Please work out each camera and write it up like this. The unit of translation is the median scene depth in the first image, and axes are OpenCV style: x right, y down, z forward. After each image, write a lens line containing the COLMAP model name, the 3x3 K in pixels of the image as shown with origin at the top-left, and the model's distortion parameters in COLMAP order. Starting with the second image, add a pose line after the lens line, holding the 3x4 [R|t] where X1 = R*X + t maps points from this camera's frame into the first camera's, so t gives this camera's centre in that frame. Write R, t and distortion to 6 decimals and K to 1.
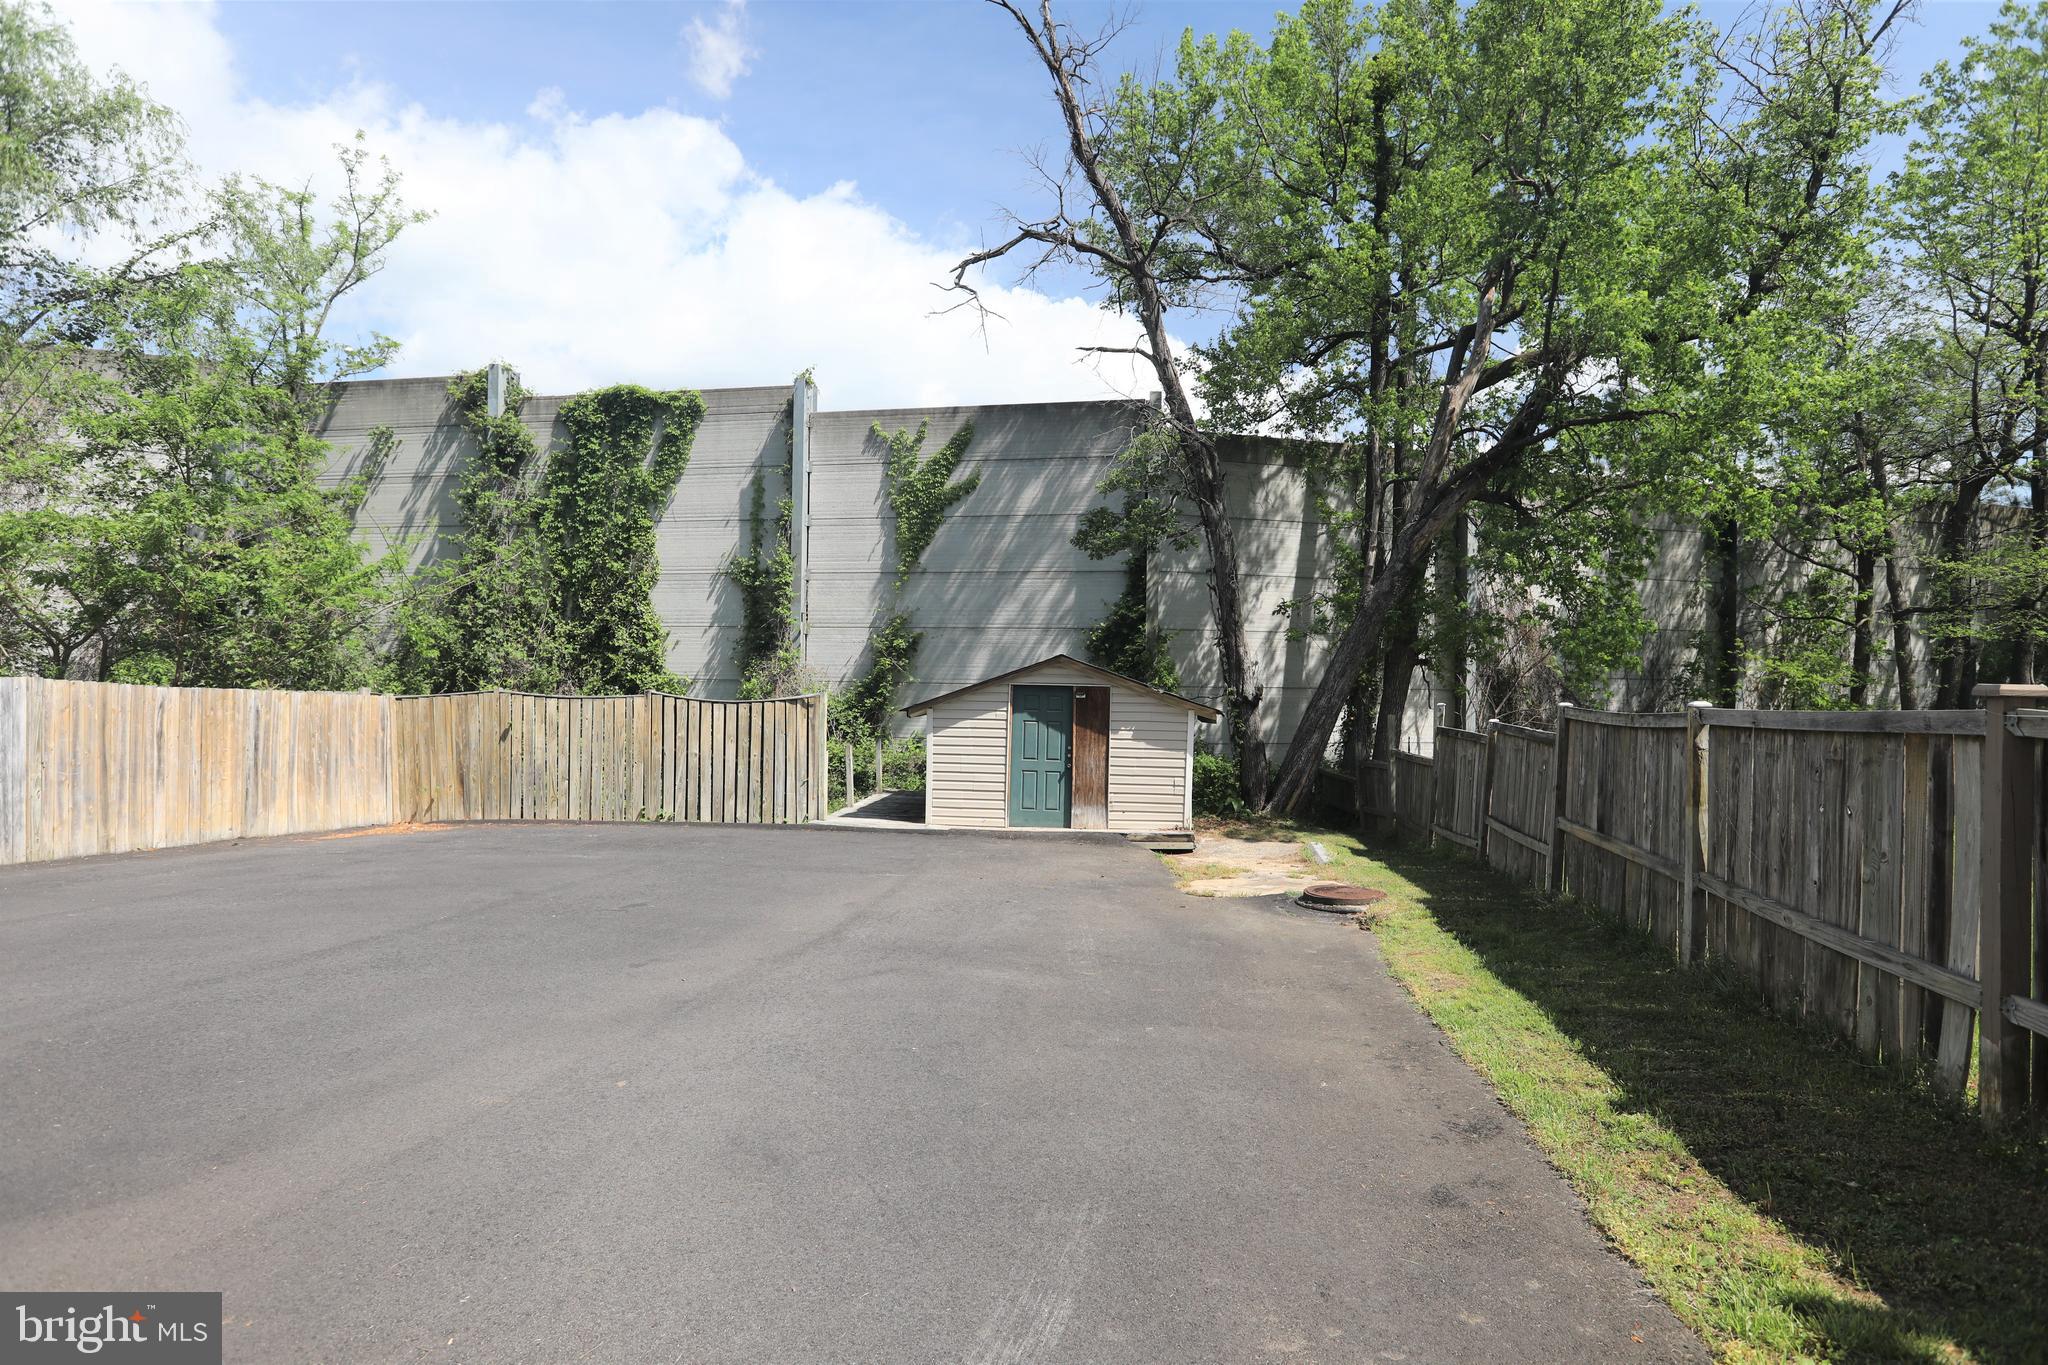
lens RADIAL K [[1079.4, 0, 1023.1], [0, 1079.4, 683.1], [0, 0, 1]] dist [0.000806, 0.000806]
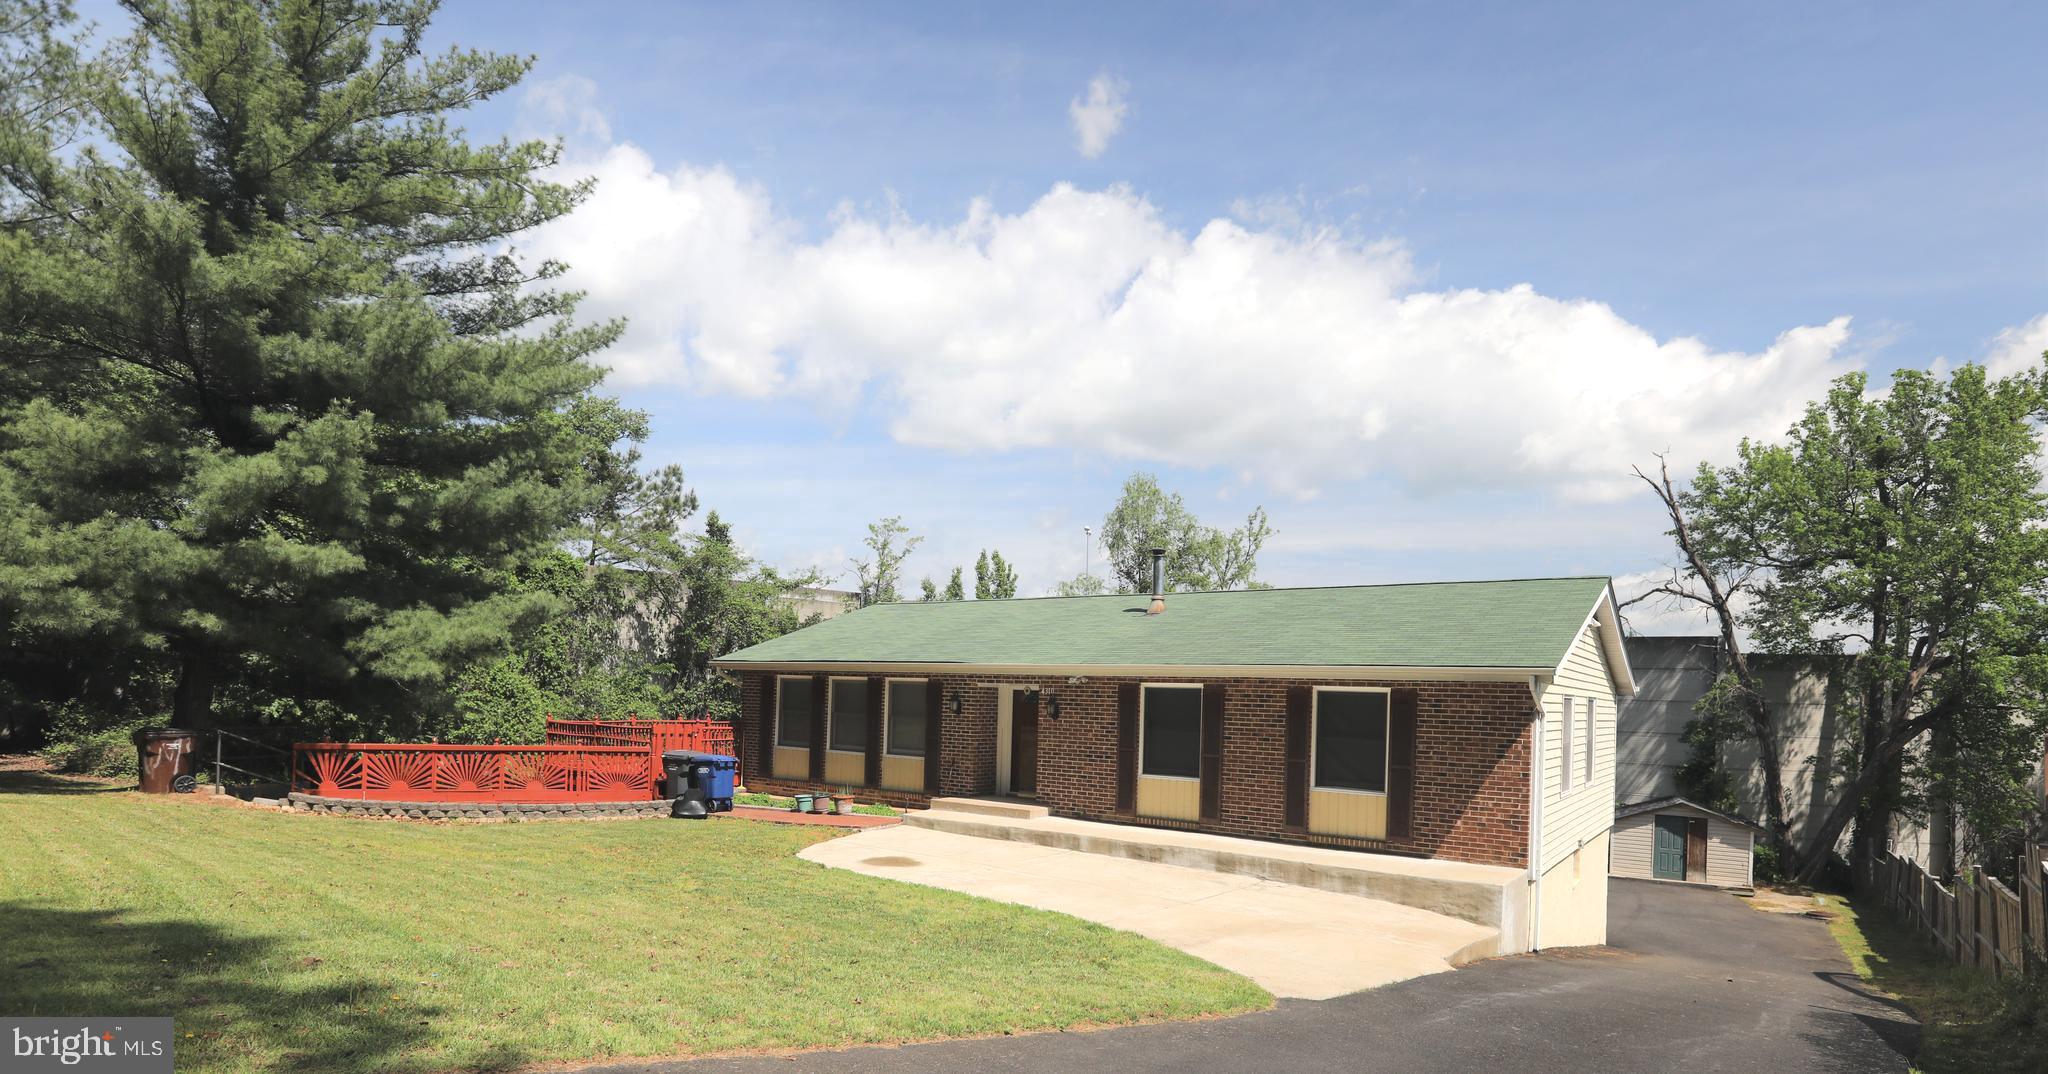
lens RADIAL K [[1080.5, 0, 995.8], [0, 1080.5, 673.2], [0, 0, 1]] dist [0.002661, 0.000018]
pose [[0.910274, 0.009282, -0.413903, -0.218500], [-0.020346, 0.999544, -0.022331, -0.141177], [0.413507, 0.028749, 0.910047, -1.069615]]
